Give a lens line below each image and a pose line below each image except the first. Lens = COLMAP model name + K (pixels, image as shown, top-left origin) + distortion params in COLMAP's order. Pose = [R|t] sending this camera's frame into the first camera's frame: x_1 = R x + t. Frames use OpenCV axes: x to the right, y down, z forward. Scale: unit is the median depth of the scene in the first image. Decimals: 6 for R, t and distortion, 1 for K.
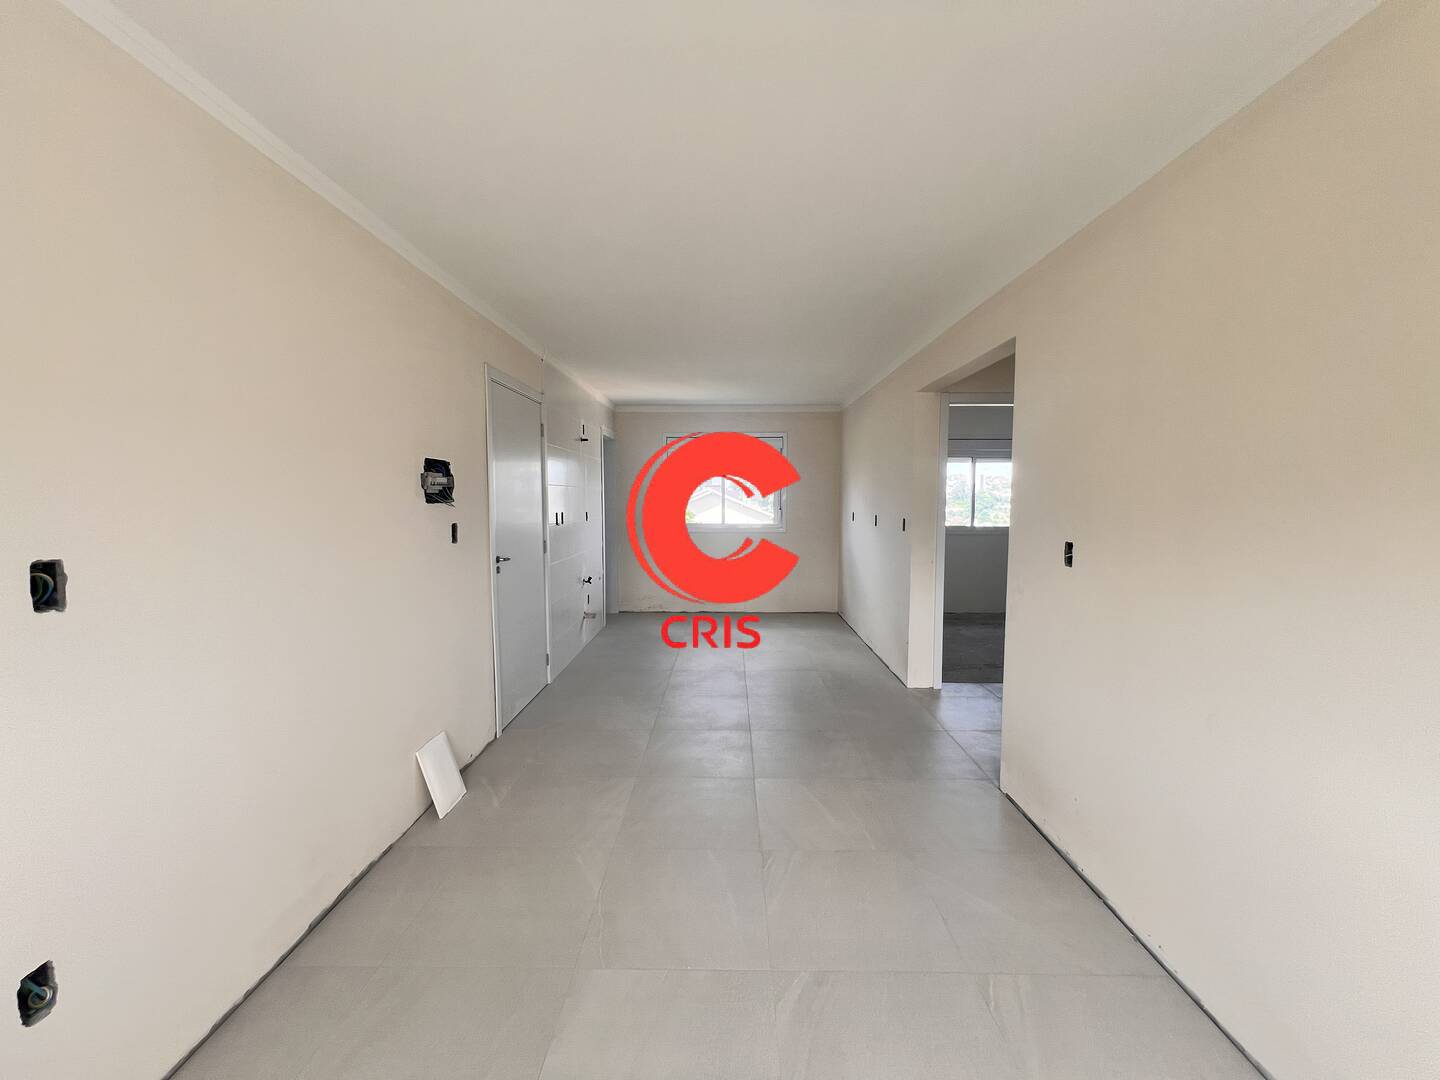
lens RADIAL K [[573.4, 0, 718.7], [0, 573.4, 535.8], [0, 0, 1]] dist [0.000775, -0.000777]
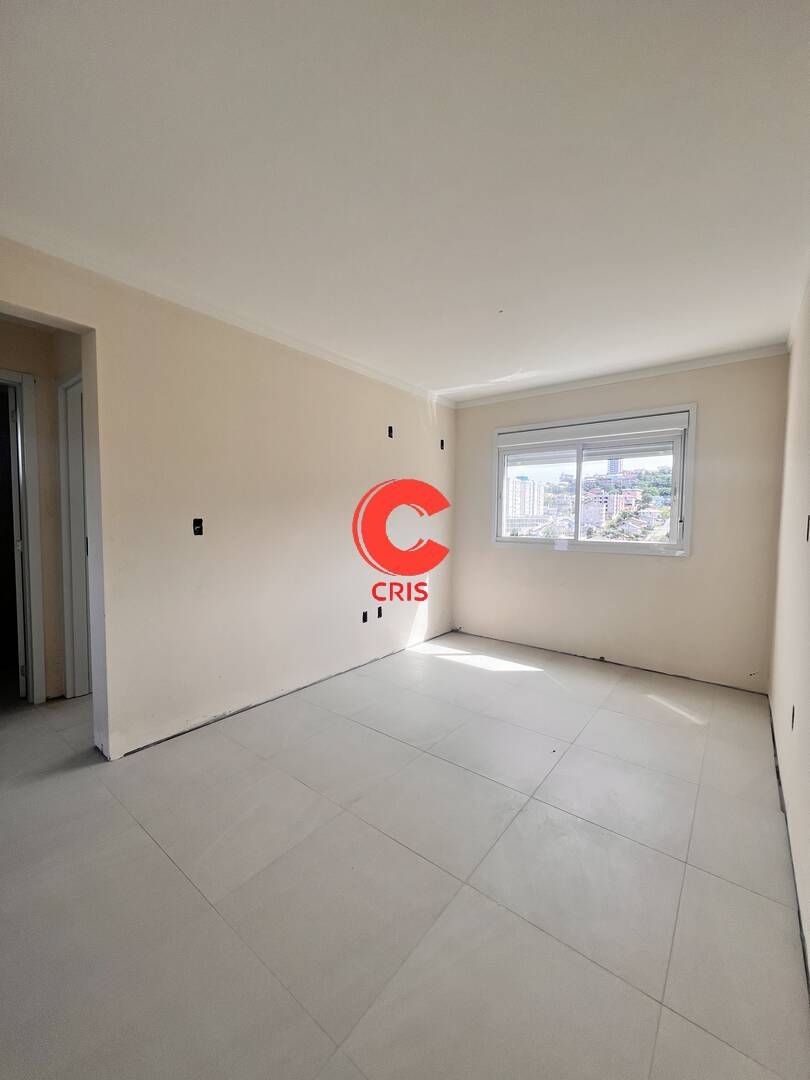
lens RADIAL K [[430.0, 0, 404.4], [0, 430.0, 537.5], [0, 0, 1]] dist [0.000775, -0.000777]
pose [[-0.796575, -0.039913, 0.603221, -0.231016], [0.029816, 0.994010, 0.105143, -0.020062], [-0.603804, 0.101740, -0.790614, 0.729771]]
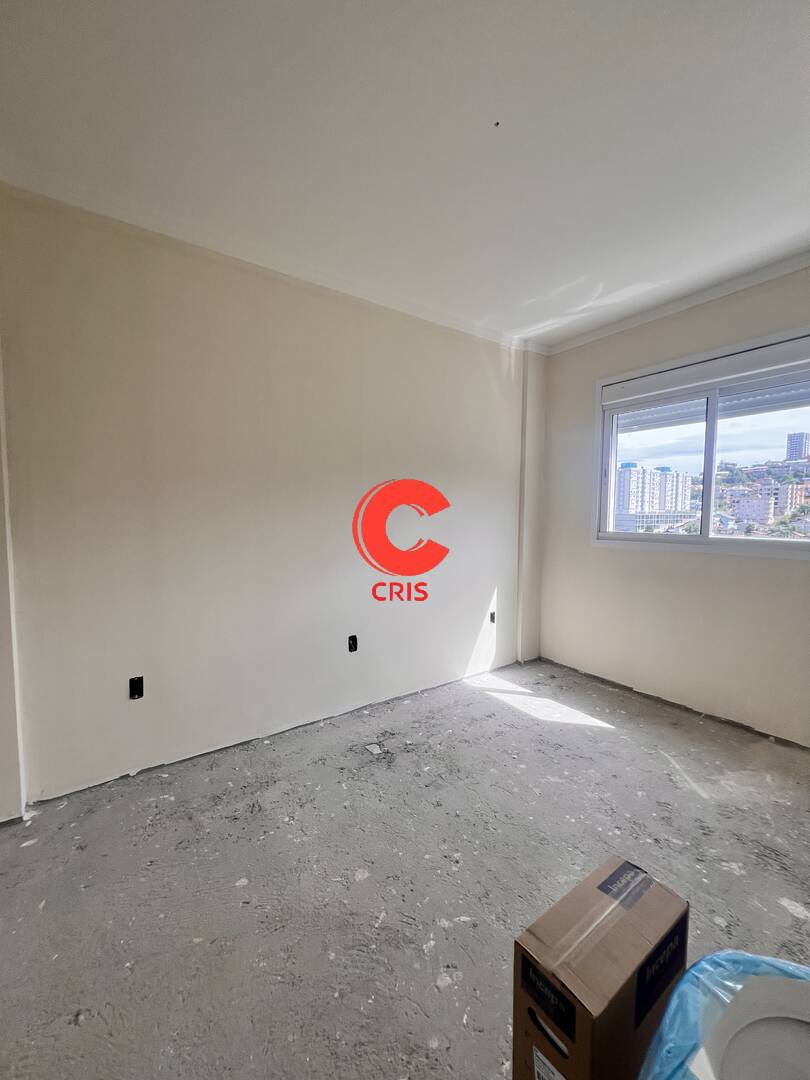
lens RADIAL K [[430.0, 0, 404.1], [0, 430.0, 553.3], [0, 0, 1]] dist [0.000775, -0.000777]
pose [[-0.605900, -0.076715, 0.791833, -0.170738], [0.052282, 0.989348, 0.135856, 0.009258], [-0.793821, 0.123714, -0.595436, 0.507638]]
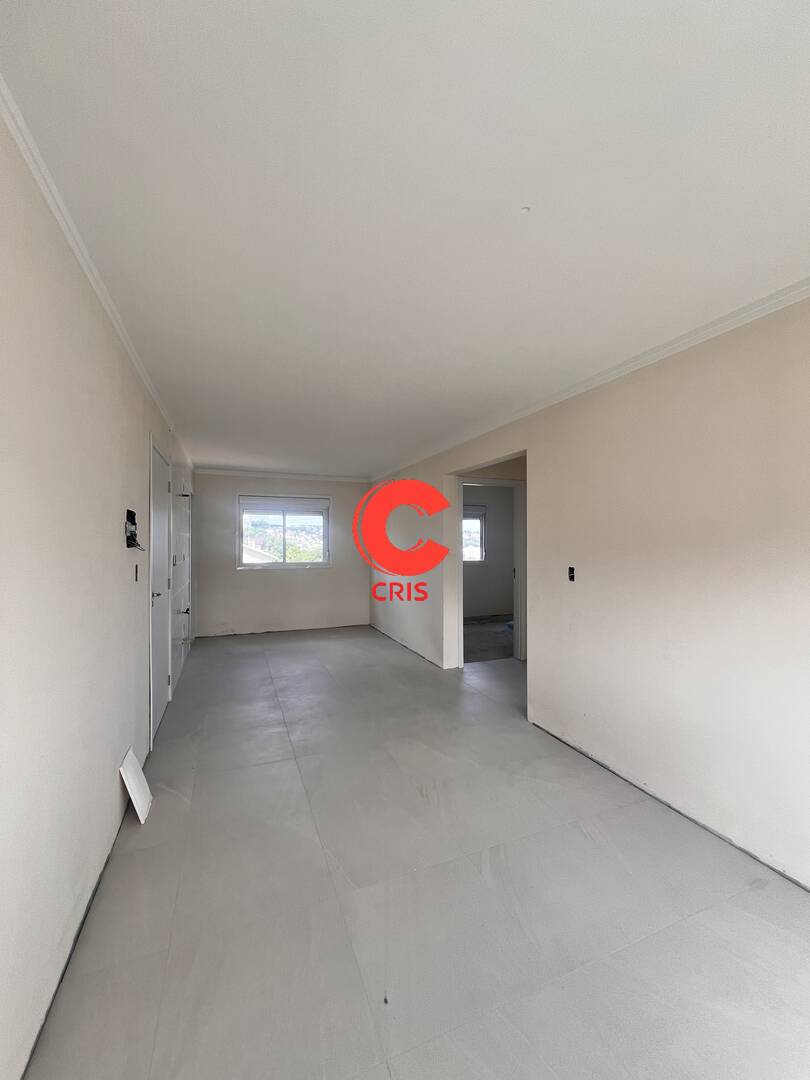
lens RADIAL K [[430.0, 0, 403.4], [0, 430.0, 540.5], [0, 0, 1]] dist [0.000775, -0.000777]
pose [[0.923115, 0.001084, 0.384523, -0.177038], [0.026546, 0.997431, -0.066540, 0.001309], [-0.383607, 0.071632, 0.920714, -0.014369]]
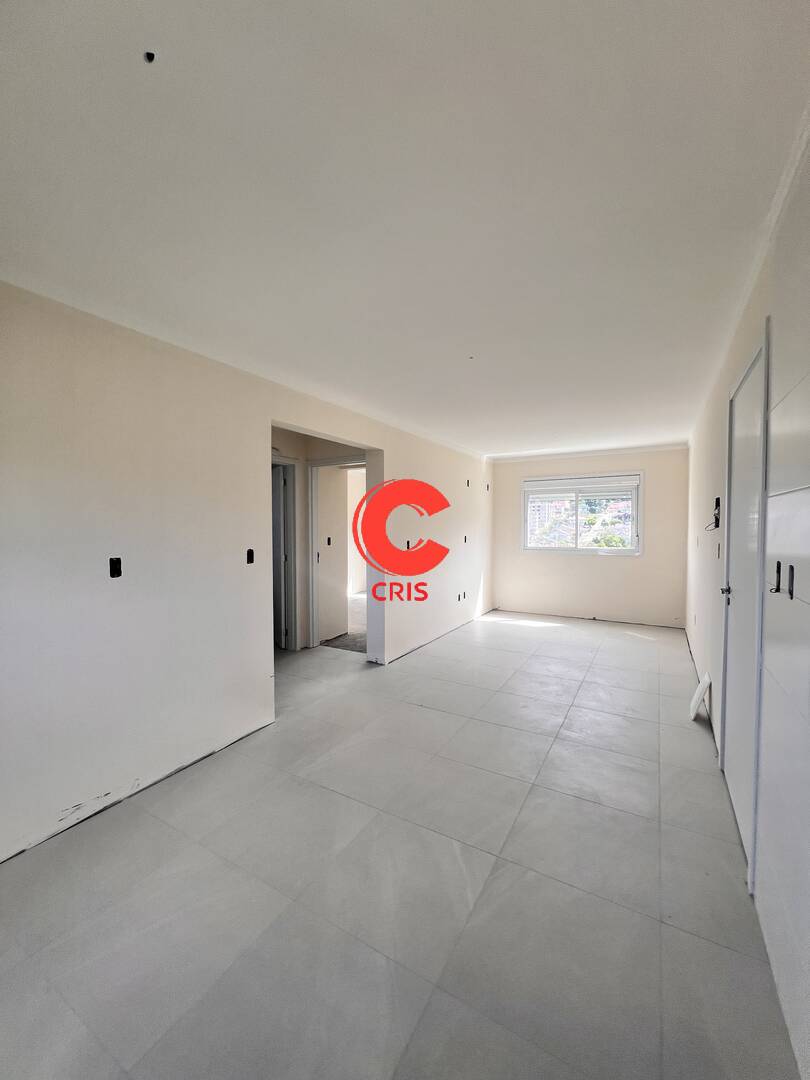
lens RADIAL K [[430.0, 0, 404.9], [0, 430.0, 538.2], [0, 0, 1]] dist [0.000775, -0.000777]
pose [[-0.871702, -0.012262, 0.489882, -0.190304], [0.035849, 0.995412, 0.088706, -0.087242], [-0.488723, 0.094888, -0.867264, 1.307944]]
